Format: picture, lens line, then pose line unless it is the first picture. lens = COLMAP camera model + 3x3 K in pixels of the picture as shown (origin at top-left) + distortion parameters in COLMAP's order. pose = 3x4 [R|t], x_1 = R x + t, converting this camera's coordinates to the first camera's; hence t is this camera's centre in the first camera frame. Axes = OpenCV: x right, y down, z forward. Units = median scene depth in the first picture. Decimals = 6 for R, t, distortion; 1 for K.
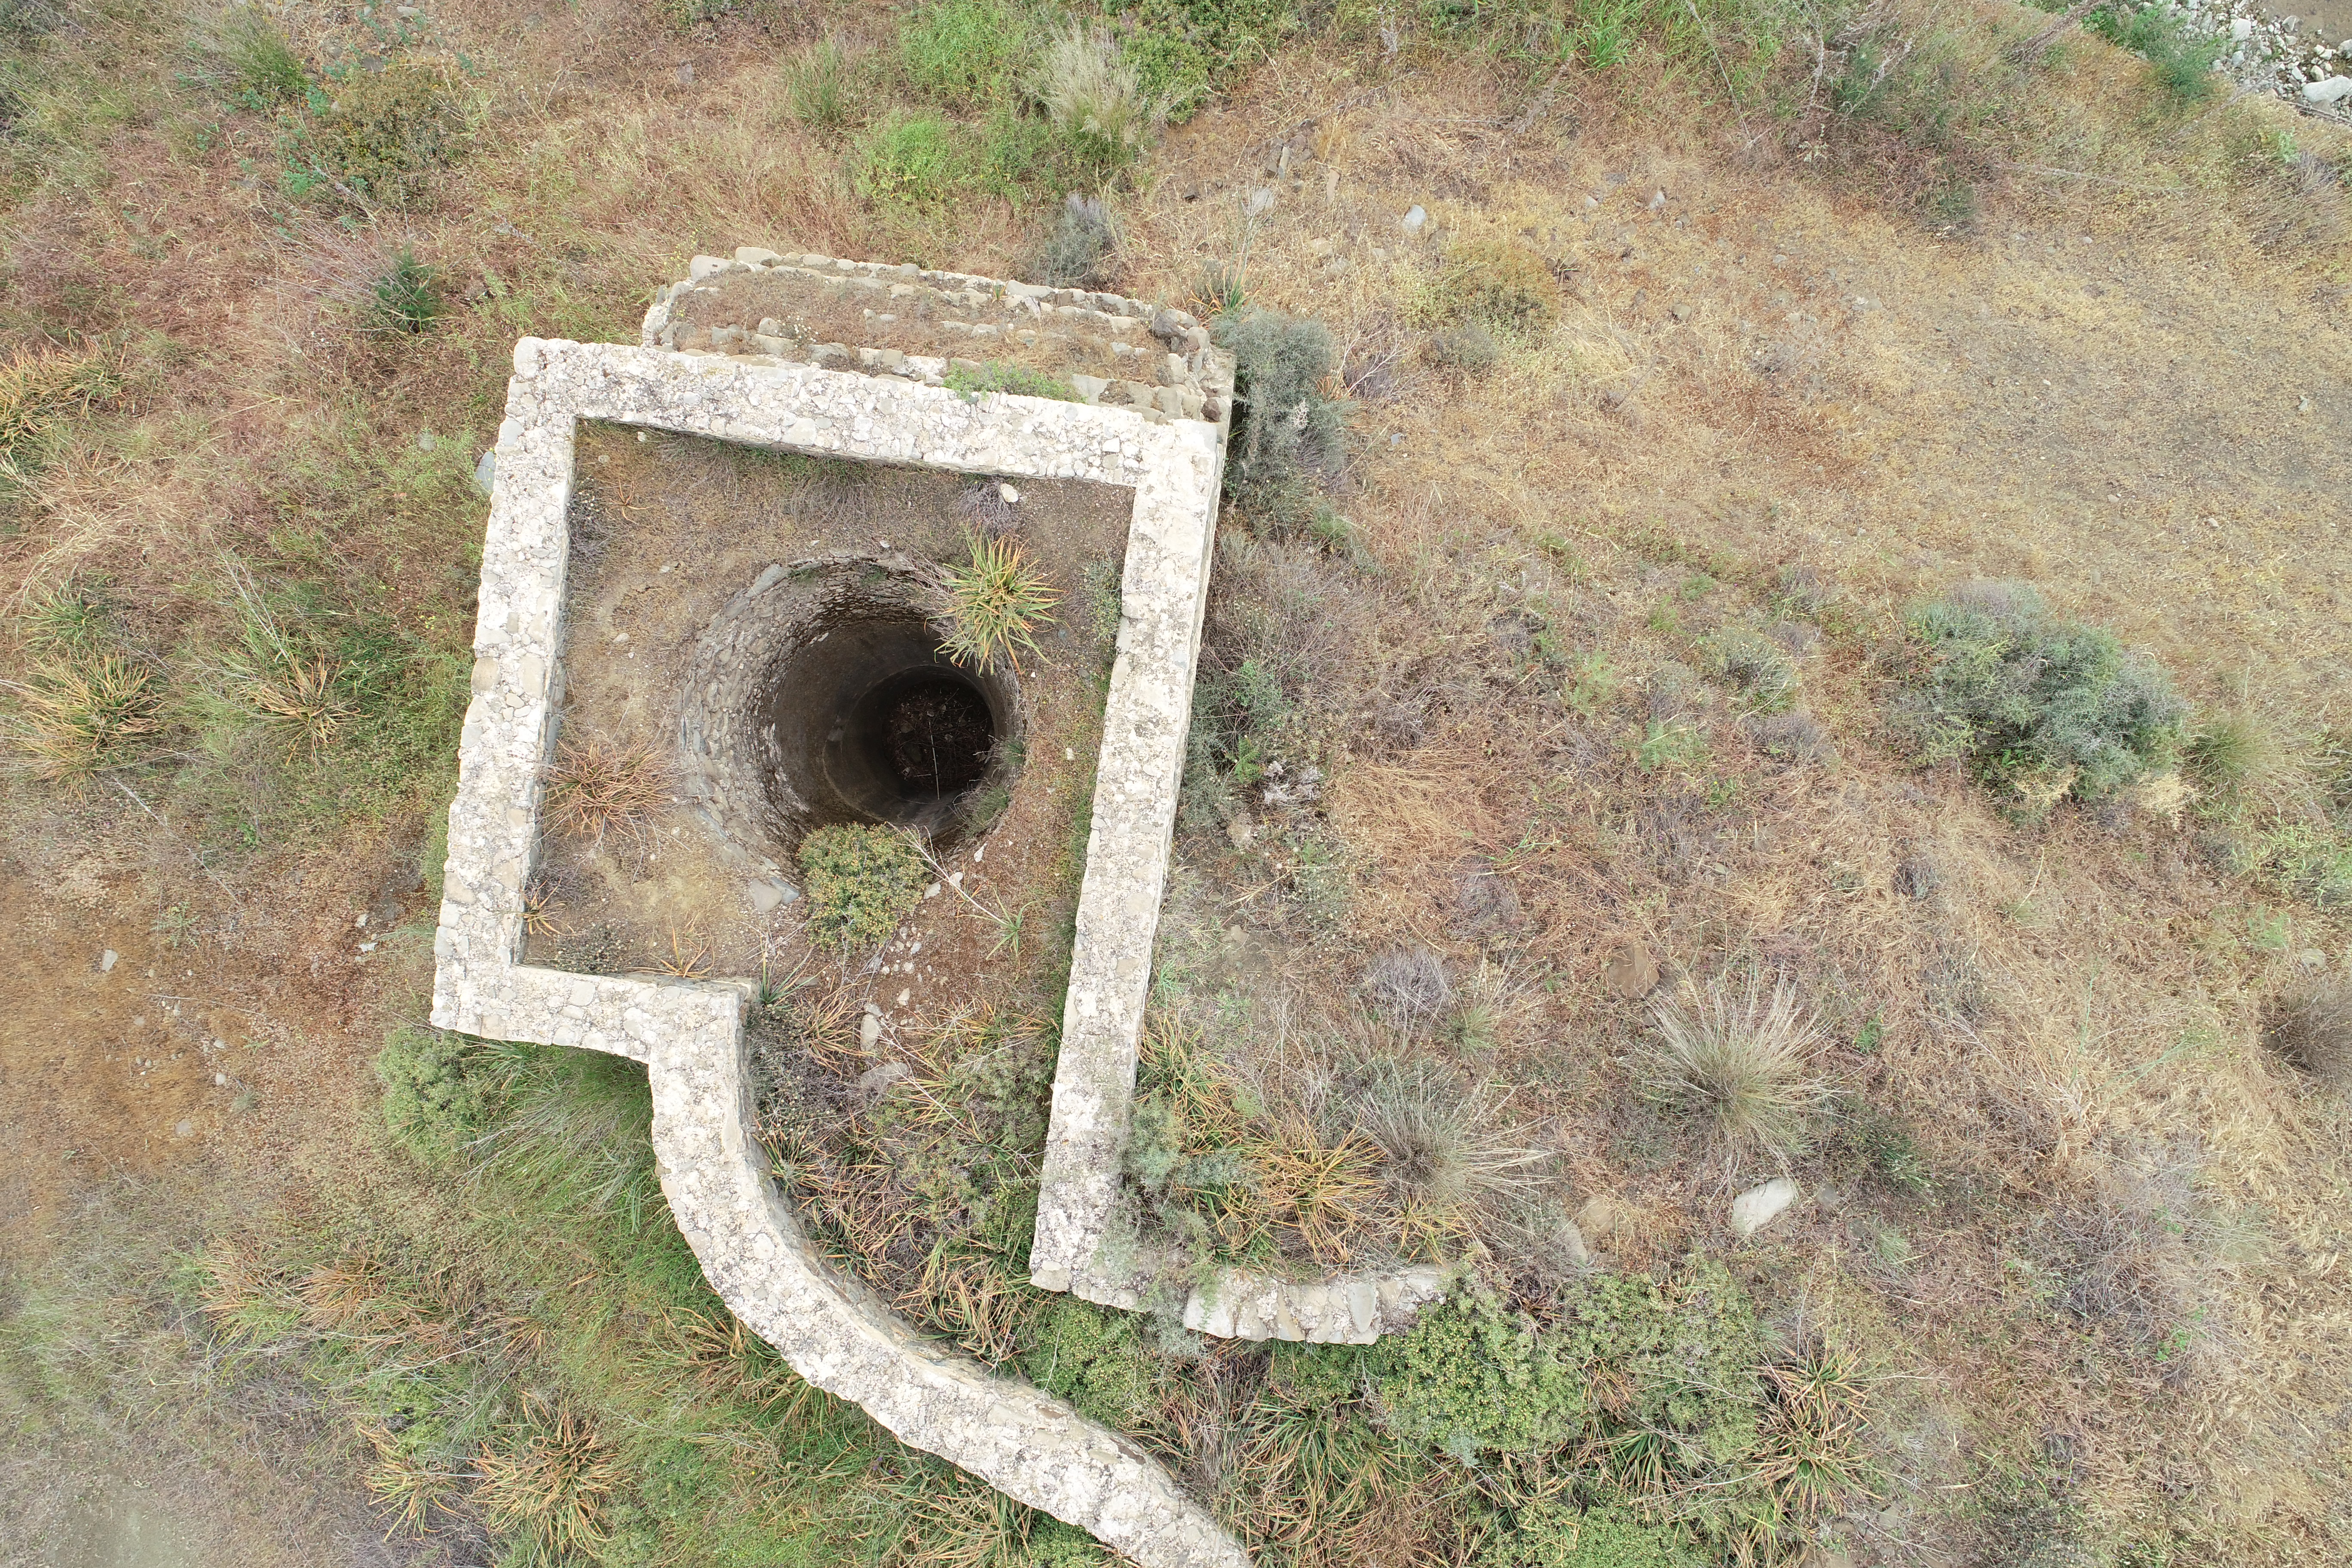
lens RADIAL K [[1572.2, 0, 1171.2], [0, 1572.2, 788.0], [0, 0, 1]] dist [-0.001477, -0.000297]
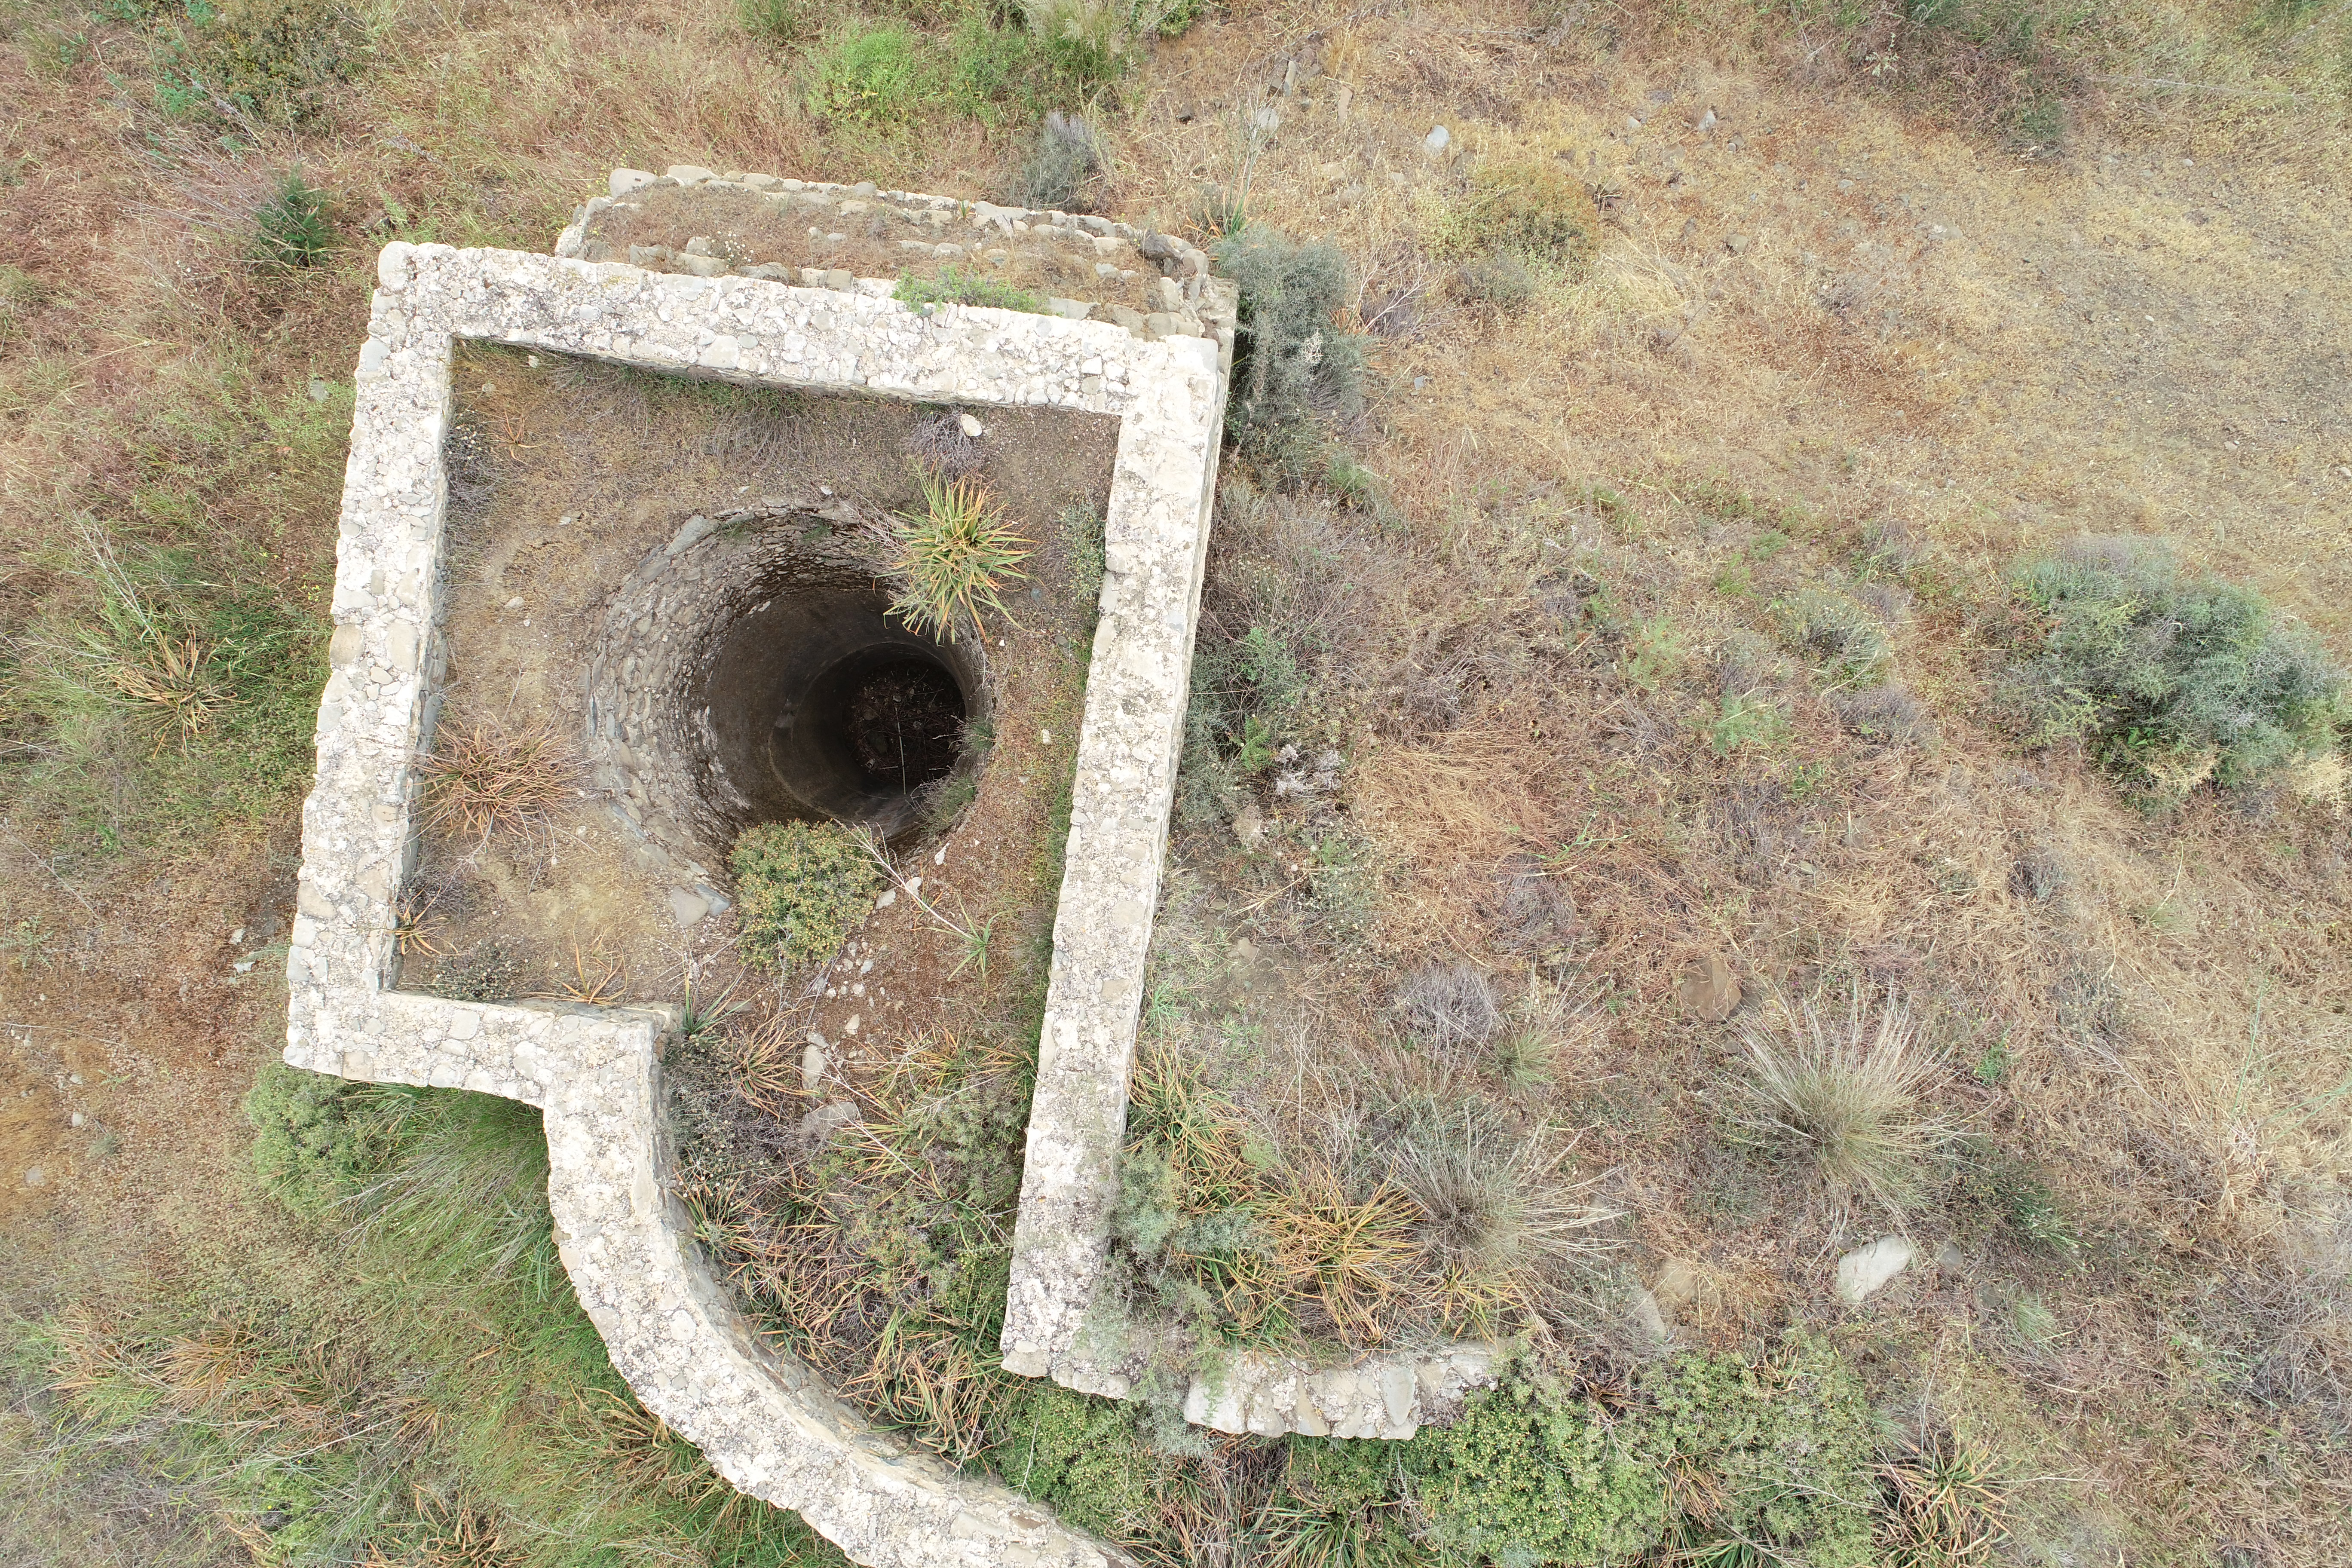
lens RADIAL K [[1572.2, 0, 1170.8], [0, 1572.2, 787.9], [0, 0, 1]] dist [-0.001477, -0.000297]
pose [[0.999983, -0.005867, -0.000056, 0.002215], [0.005867, 0.999983, -0.000440, 0.006127], [0.000059, 0.000439, 1.000000, 0.141140]]
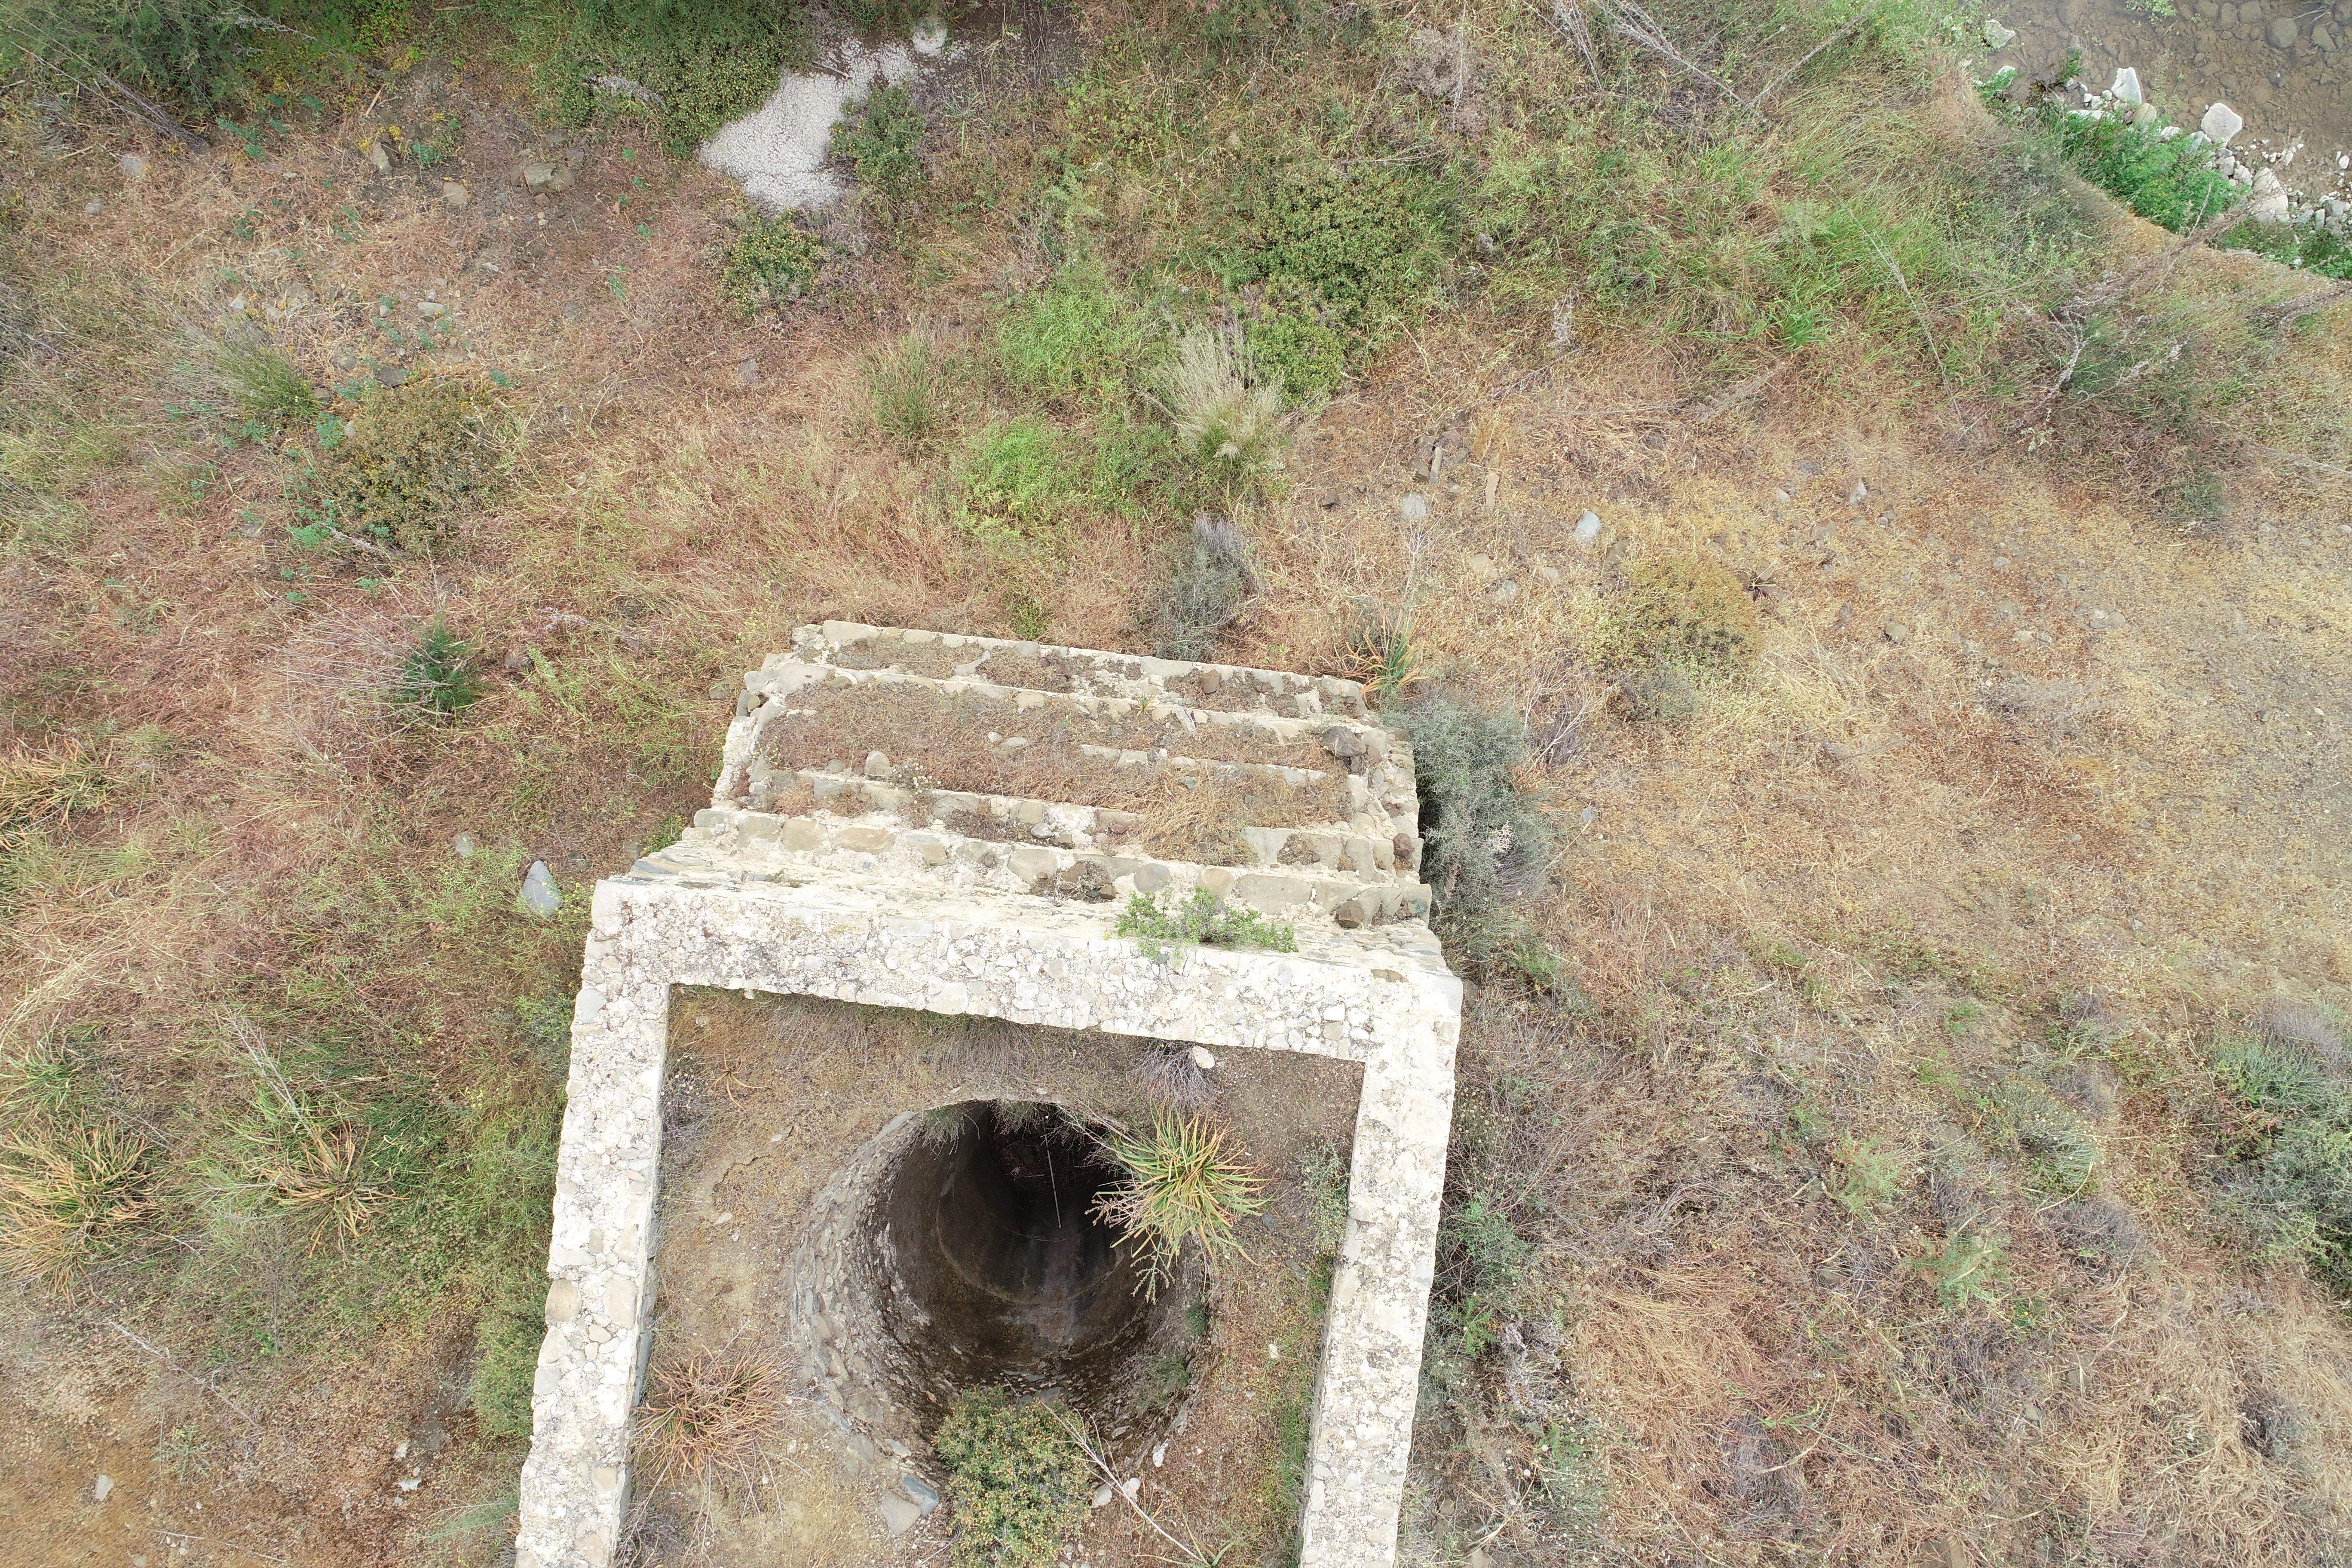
lens RADIAL K [[1572.2, 0, 1171.6], [0, 1572.2, 788.7], [0, 0, 1]] dist [-0.001477, -0.000297]
pose [[0.999875, -0.015614, 0.002379, -0.104803], [0.015614, 0.999878, 0.000087, -0.287317], [-0.002381, -0.000049, 0.999997, 0.165391]]
